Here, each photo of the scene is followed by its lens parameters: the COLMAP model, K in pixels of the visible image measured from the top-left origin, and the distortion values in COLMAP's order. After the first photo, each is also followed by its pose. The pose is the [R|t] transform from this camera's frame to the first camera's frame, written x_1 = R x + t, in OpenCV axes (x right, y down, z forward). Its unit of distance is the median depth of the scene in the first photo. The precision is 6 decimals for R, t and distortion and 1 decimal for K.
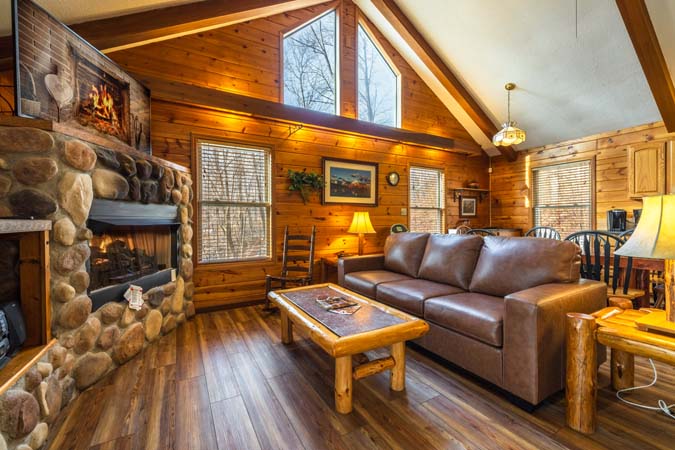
lens RADIAL K [[285.4, 0, 340.4], [0, 285.4, 220.8], [0, 0, 1]] dist [0.010137, 0.000058]
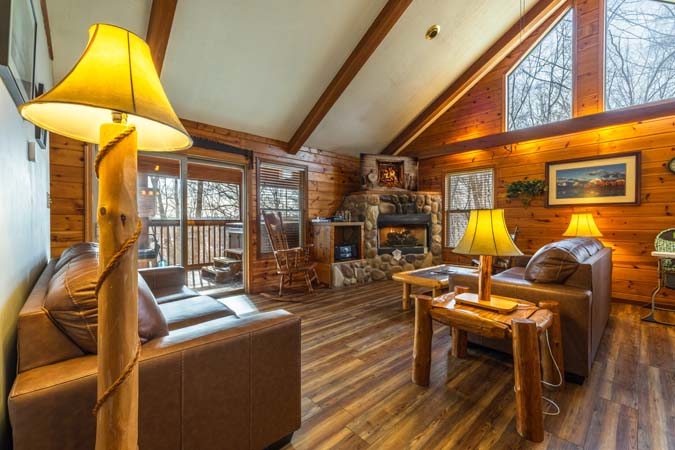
lens RADIAL K [[285.4, 0, 340.4], [0, 285.4, 220.8], [0, 0, 1]] dist [0.010137, 0.000058]
pose [[0.238271, 0.004365, -0.971189, 1.080571], [0.001148, 0.999988, 0.004776, -0.017508], [0.971198, -0.002252, 0.238263, -0.007862]]
